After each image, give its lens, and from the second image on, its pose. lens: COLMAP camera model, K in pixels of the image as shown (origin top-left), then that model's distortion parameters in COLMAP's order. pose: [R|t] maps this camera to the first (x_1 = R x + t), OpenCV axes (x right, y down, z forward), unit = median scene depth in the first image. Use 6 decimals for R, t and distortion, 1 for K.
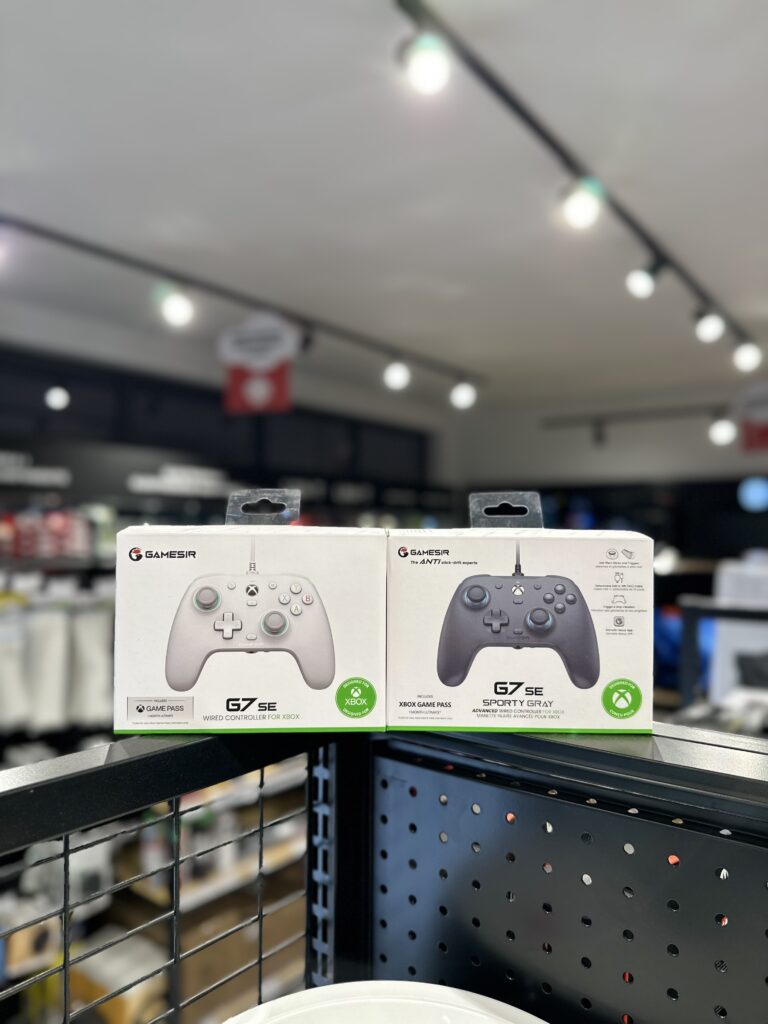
lens RADIAL K [[719.6, 0, 380.8], [0, 719.6, 524.9], [0, 0, 1]] dist [-0.036324, -0.003251]
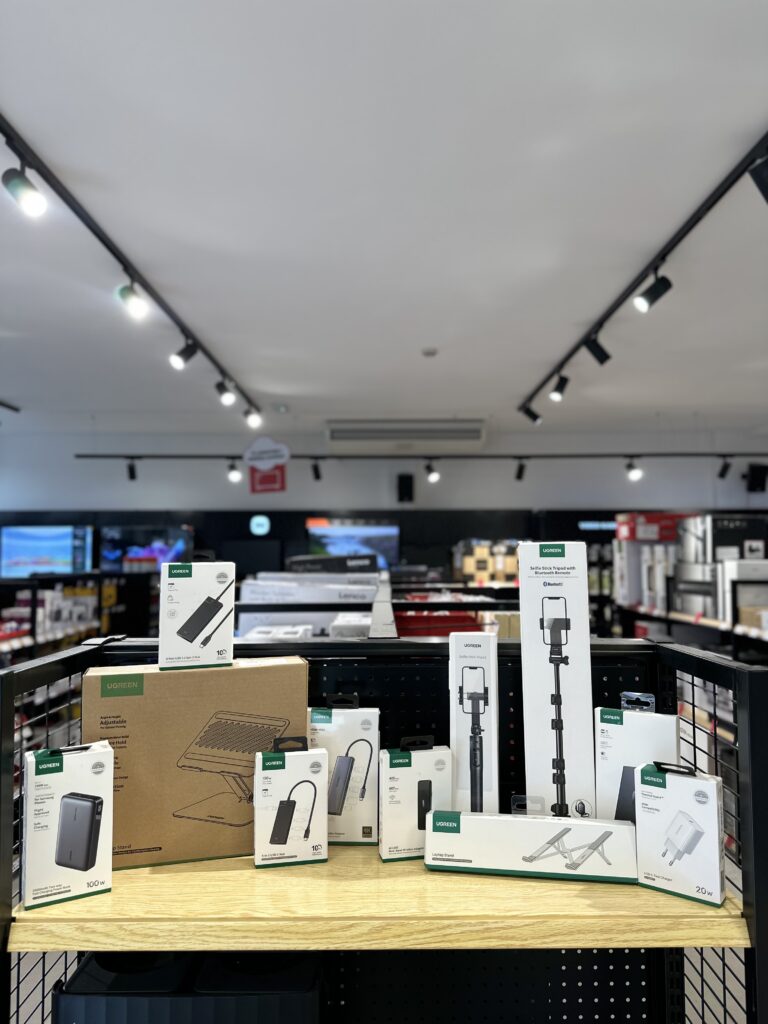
lens RADIAL K [[730.6, 0, 384.0], [0, 730.6, 512.0], [0, 0, 1]] dist [-0.093526, 0.073300]
pose [[0.792288, 0.021361, 0.609773, -0.227069], [0.010352, 0.998772, -0.048439, -0.015066], [-0.610059, 0.044690, 0.791095, -0.410579]]
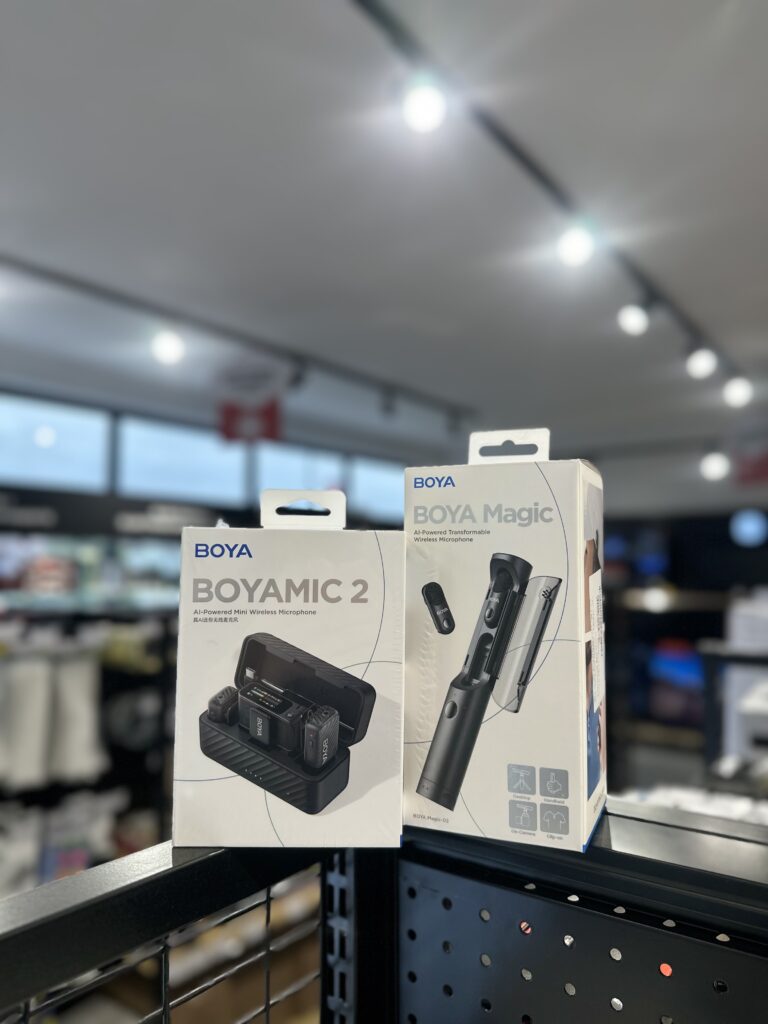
lens RADIAL K [[730.6, 0, 384.0], [0, 730.6, 512.0], [0, 0, 1]] dist [-0.093526, 0.073300]
pose [[0.999837, -0.008098, 0.016125, -0.011419], [0.009154, 0.997742, -0.066539, -0.009657], [-0.015549, 0.066676, 0.997654, 0.036937]]
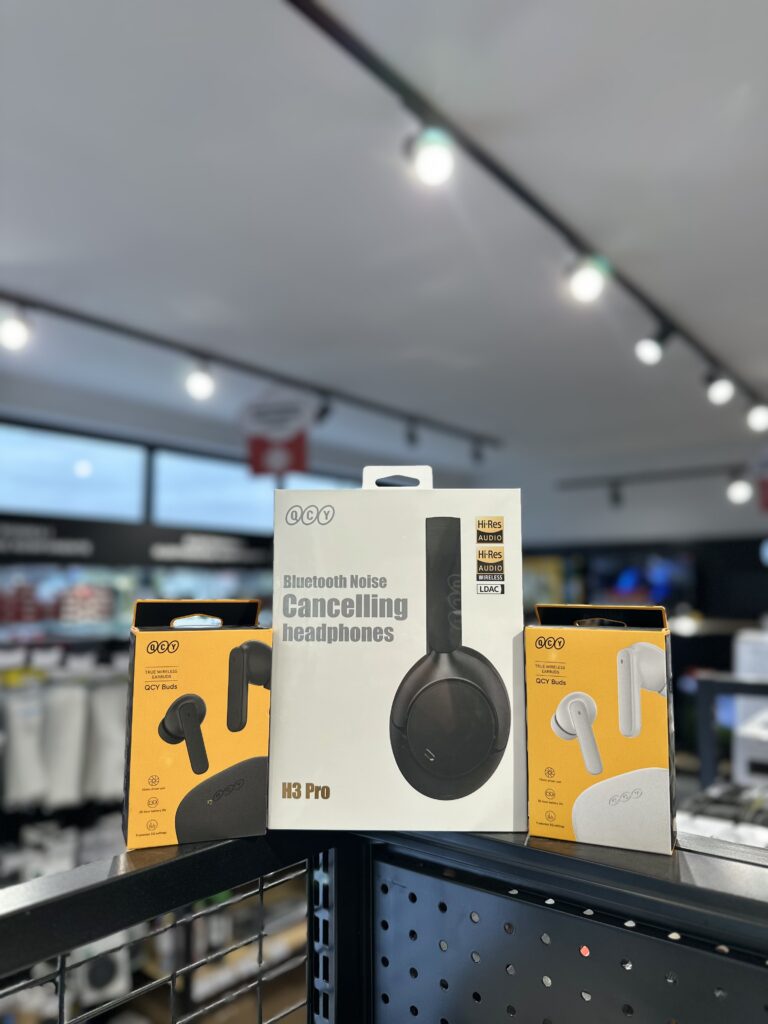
lens RADIAL K [[716.5, 0, 382.7], [0, 716.5, 520.9], [0, 0, 1]] dist [-0.034556, 0.001079]
pose [[0.999528, -0.015292, -0.026639, 0.010991], [0.012849, 0.995899, -0.089558, -0.017782], [0.027899, 0.089174, 0.995625, -0.009131]]
